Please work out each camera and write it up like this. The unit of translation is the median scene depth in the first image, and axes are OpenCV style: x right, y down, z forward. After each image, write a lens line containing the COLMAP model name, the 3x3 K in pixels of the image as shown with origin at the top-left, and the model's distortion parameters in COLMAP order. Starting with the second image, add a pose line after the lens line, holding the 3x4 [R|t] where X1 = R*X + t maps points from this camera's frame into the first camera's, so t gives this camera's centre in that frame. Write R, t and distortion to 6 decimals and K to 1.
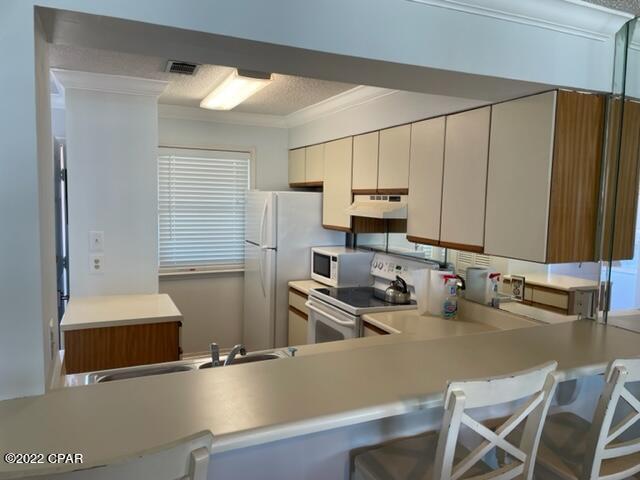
lens RADIAL K [[482.4, 0, 320.9], [0, 482.4, 240.3], [0, 0, 1]] dist [0.047114, -0.005870]
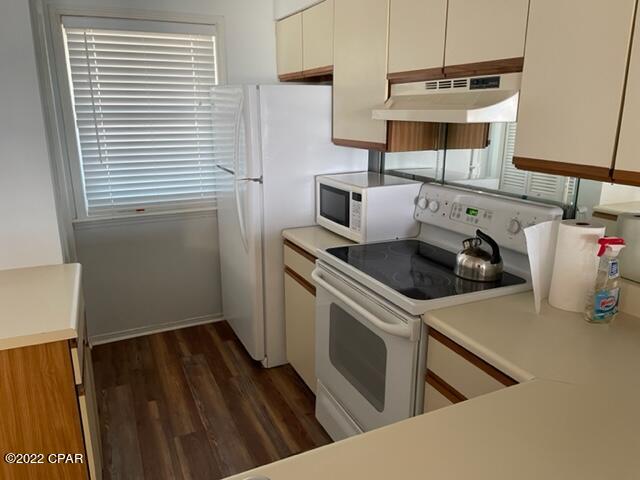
lens RADIAL K [[482.4, 0, 315.5], [0, 482.4, 241.8], [0, 0, 1]] dist [0.047114, -0.005870]
pose [[0.999736, -0.022961, -0.001223, -0.024184], [0.022811, 0.983674, 0.178508, -0.014275], [-0.002896, -0.178489, 0.983938, 0.392308]]
